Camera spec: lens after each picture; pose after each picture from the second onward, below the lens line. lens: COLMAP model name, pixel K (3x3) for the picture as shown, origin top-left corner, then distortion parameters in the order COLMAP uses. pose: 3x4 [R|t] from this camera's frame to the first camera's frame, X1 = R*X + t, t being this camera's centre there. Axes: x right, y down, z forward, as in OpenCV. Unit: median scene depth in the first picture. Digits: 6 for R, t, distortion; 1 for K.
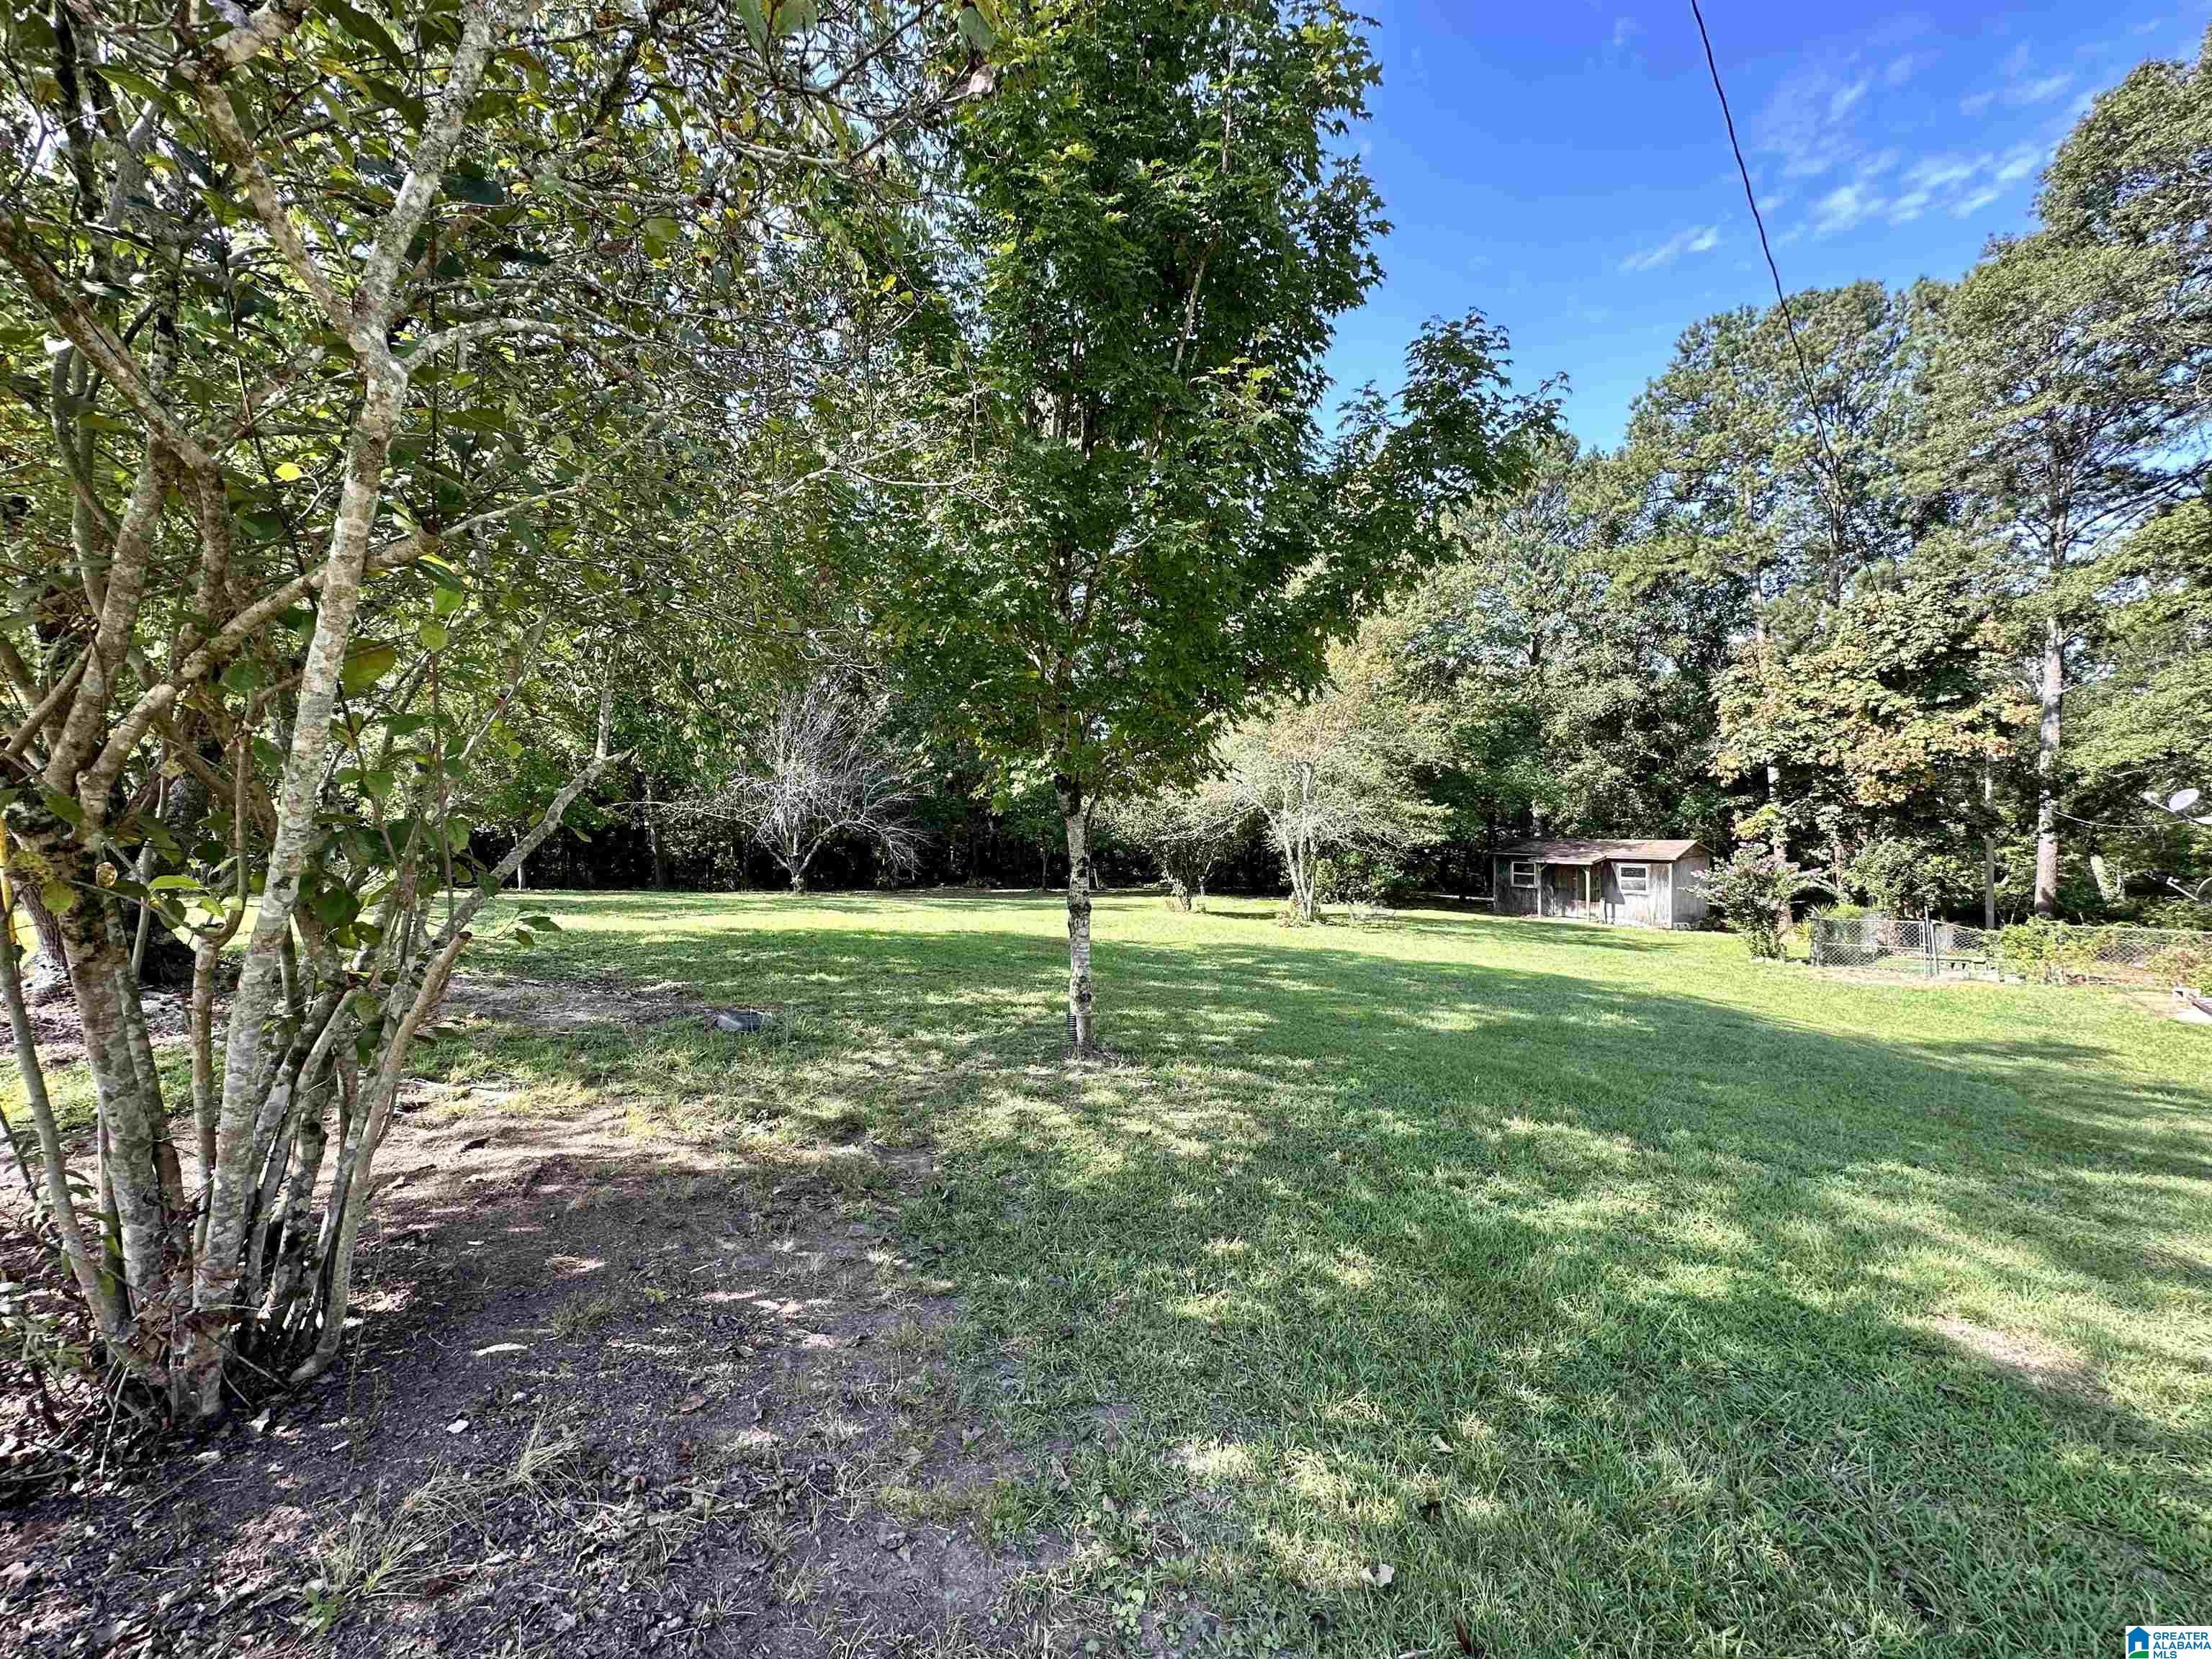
lens RADIAL K [[879.3, 0, 1105.9], [0, 879.3, 827.3], [0, 0, 1]] dist [-0.002196, 0.000392]
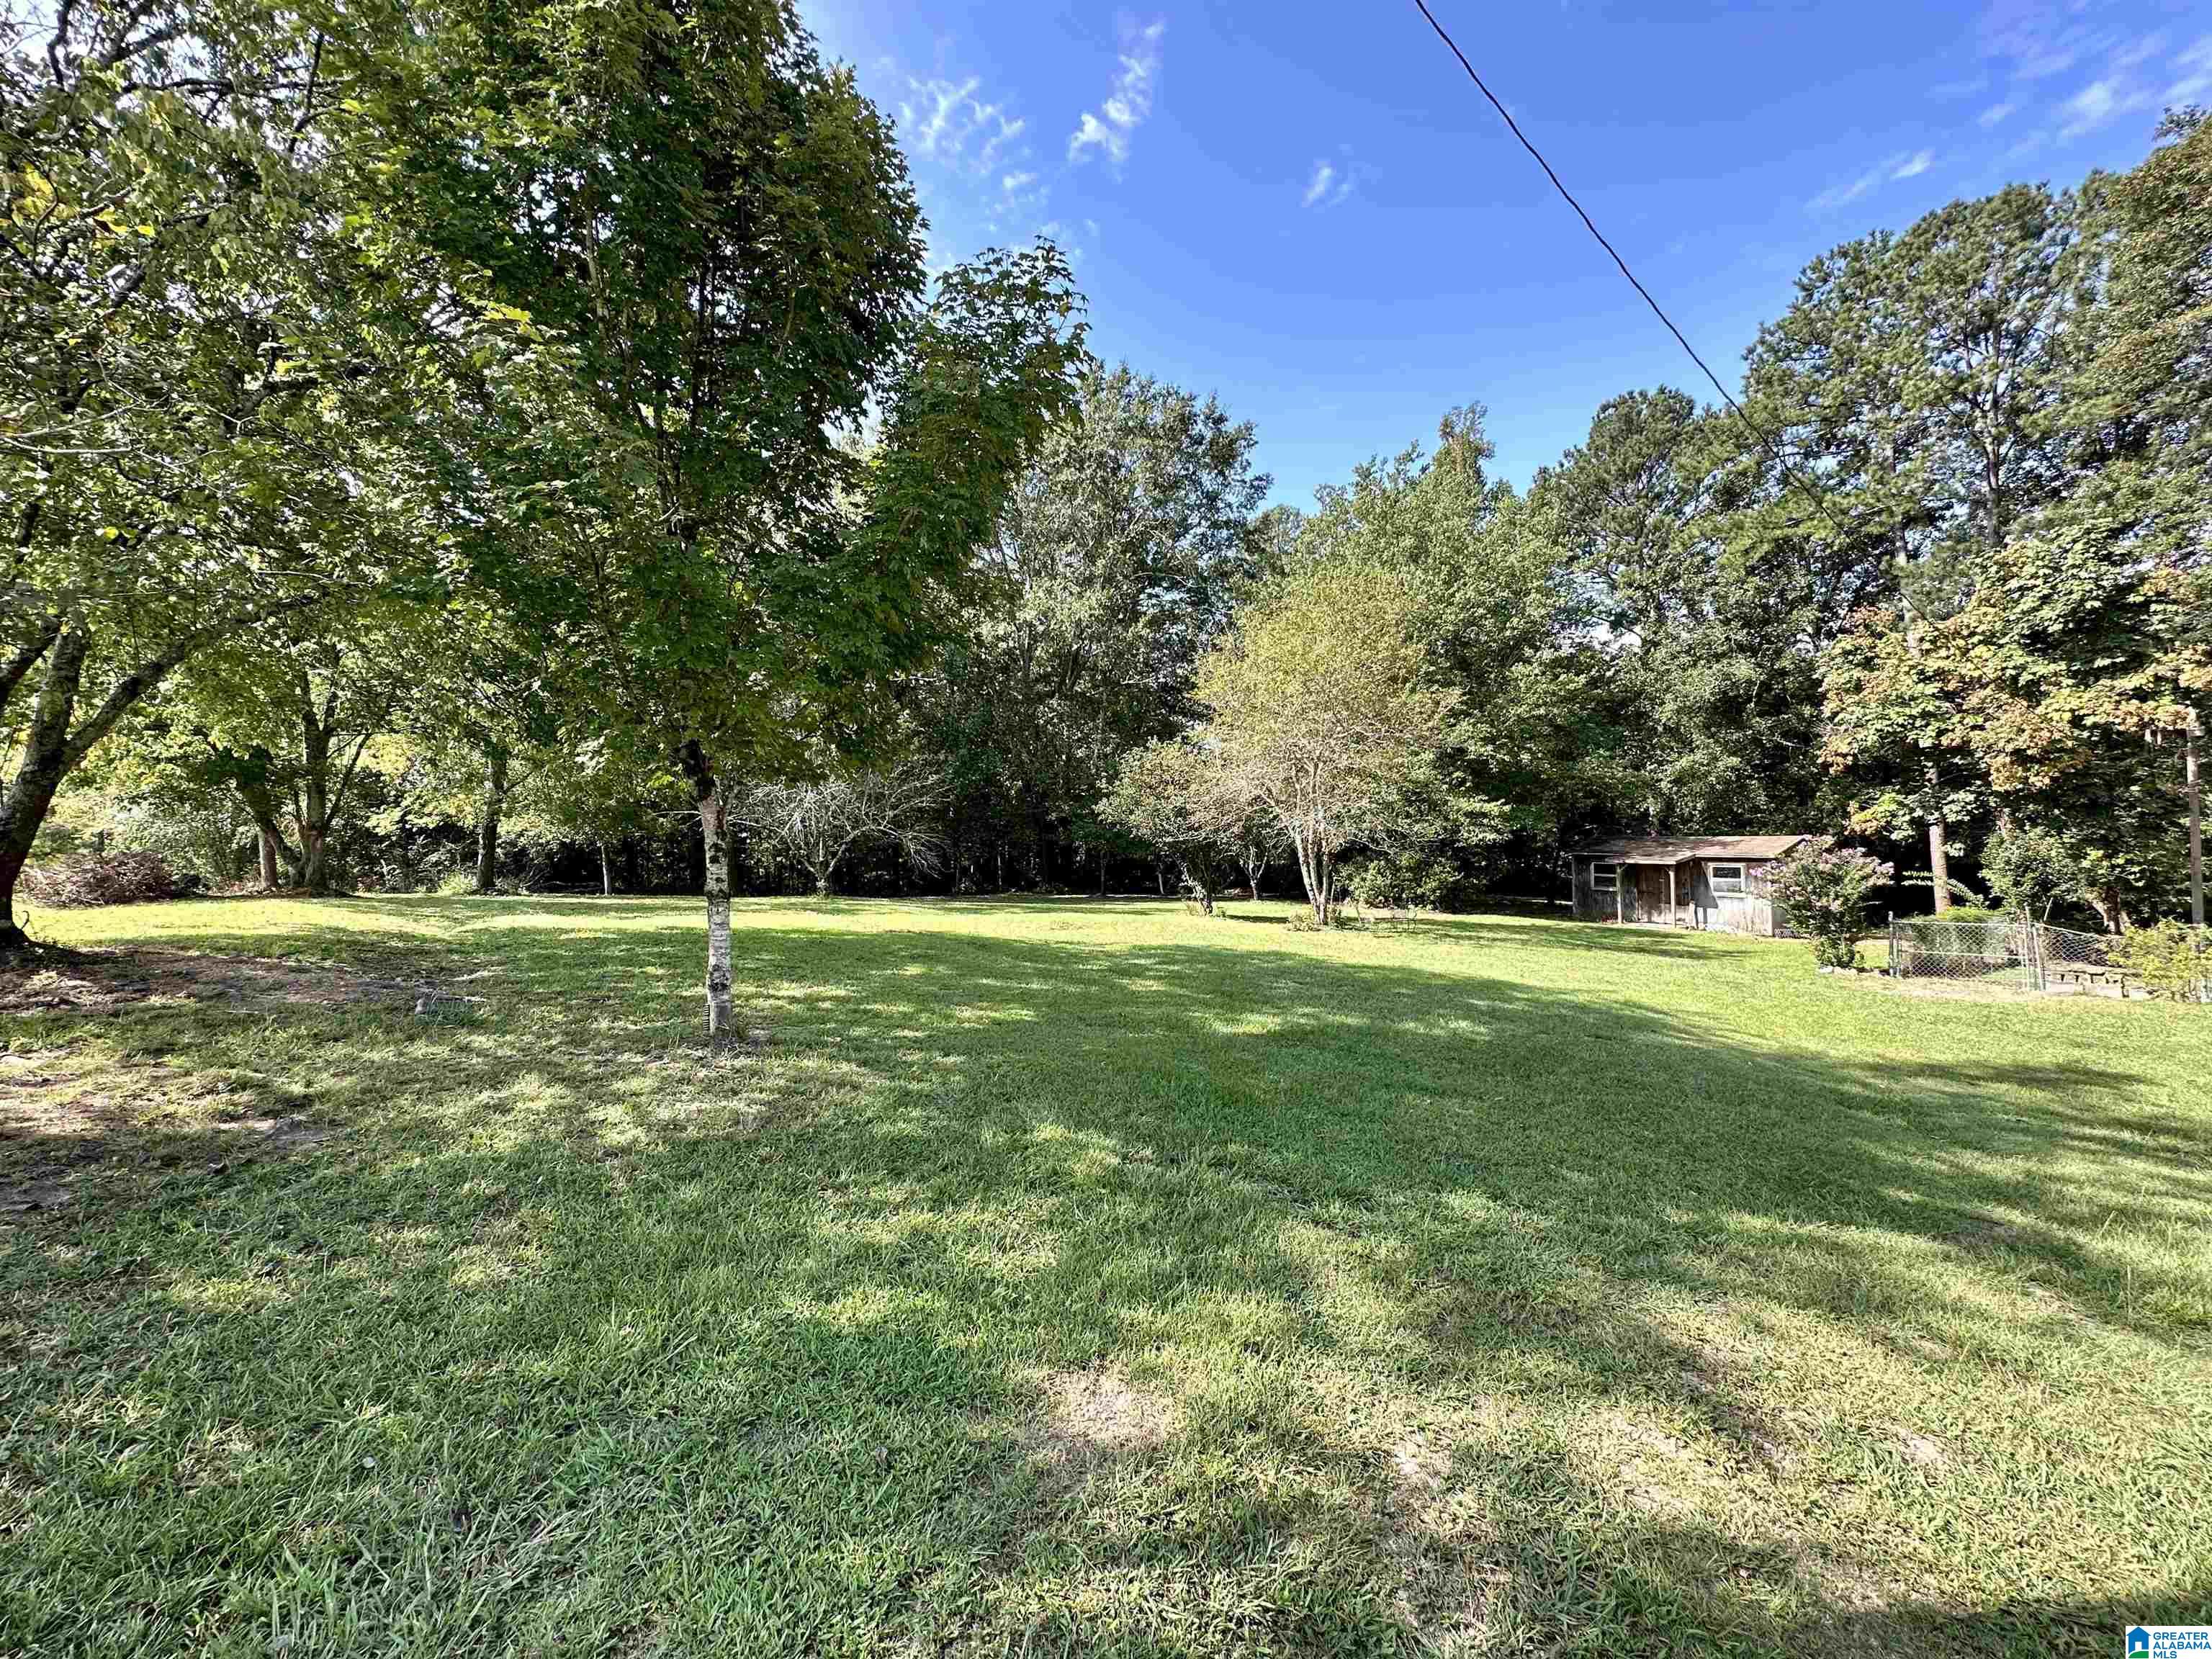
lens RADIAL K [[879.3, 0, 1105.9], [0, 879.3, 828.5], [0, 0, 1]] dist [-0.002196, 0.000392]
pose [[0.988319, -0.014387, -0.151719, 0.125976], [0.013098, 0.999869, -0.009490, 0.007497], [0.151835, 0.007392, 0.988378, 0.022680]]
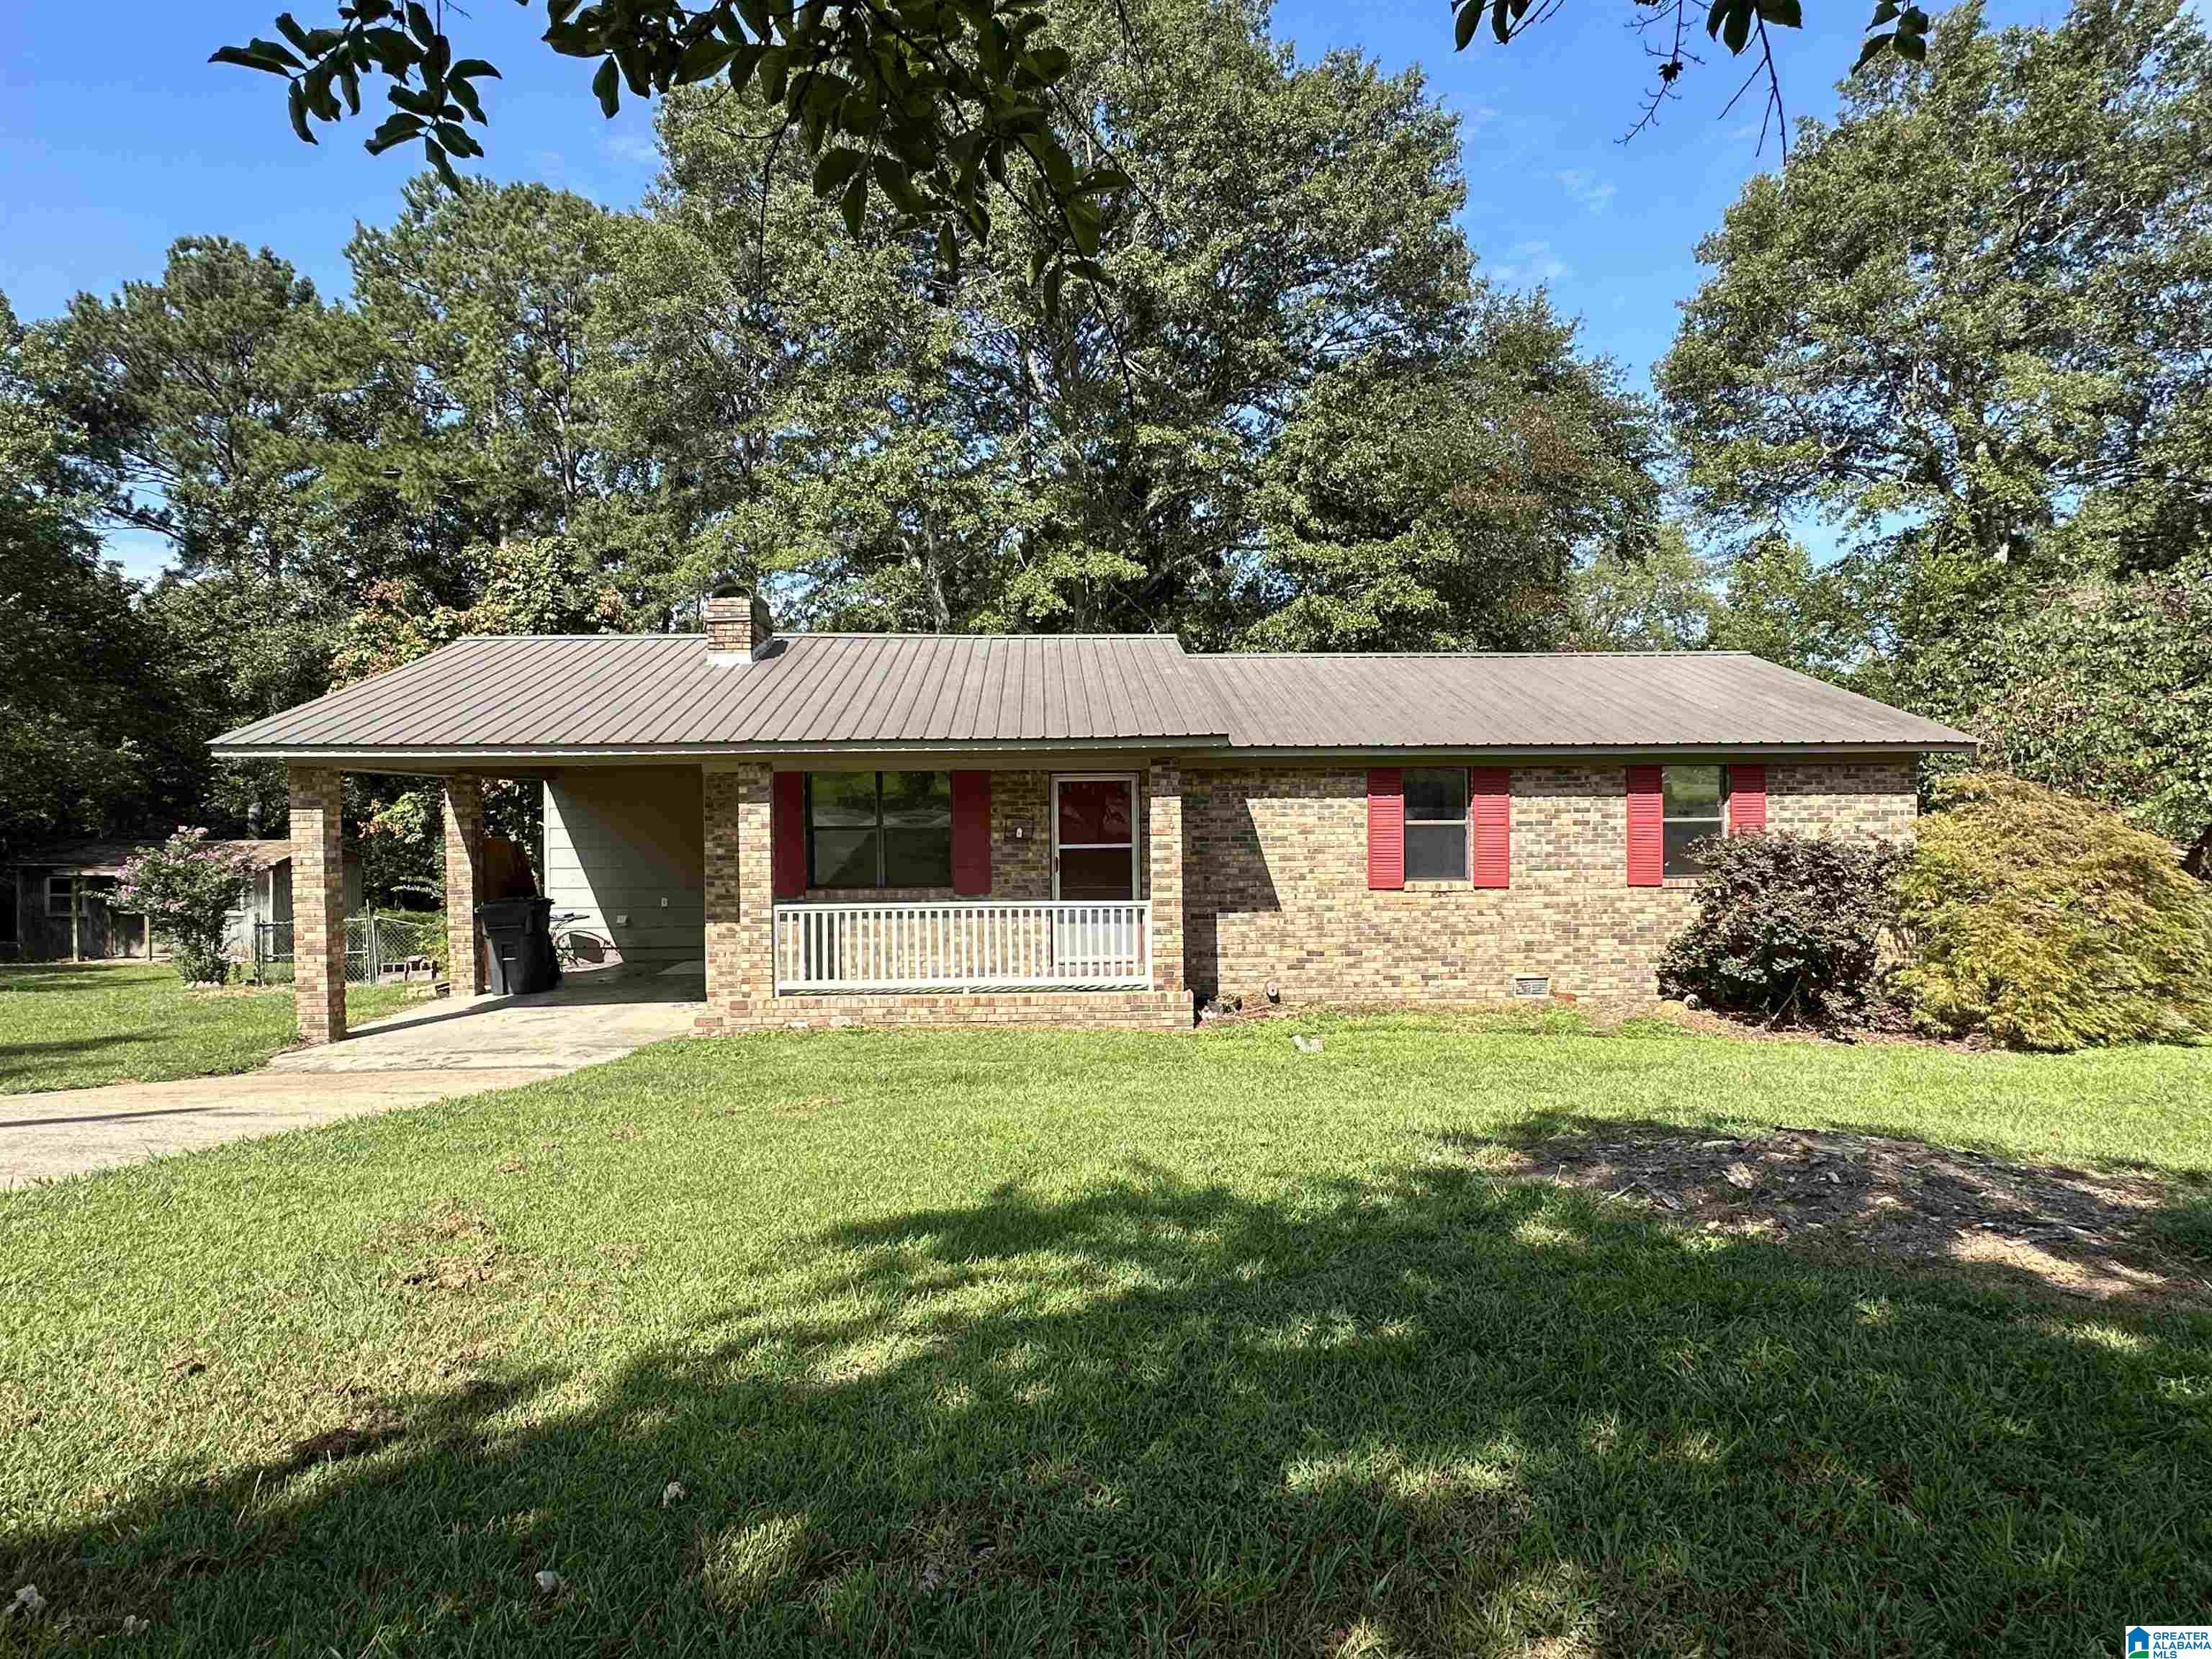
lens RADIAL K [[1214.0, 0, 1098.6], [0, 1214.0, 830.9], [0, 0, 1]] dist [-0.000942, 0.000942]
pose [[0.620326, 0.004785, 0.784330, 0.307416], [0.009439, 0.999863, -0.013566, 0.031555], [-0.784287, 0.015819, 0.620196, -0.165563]]
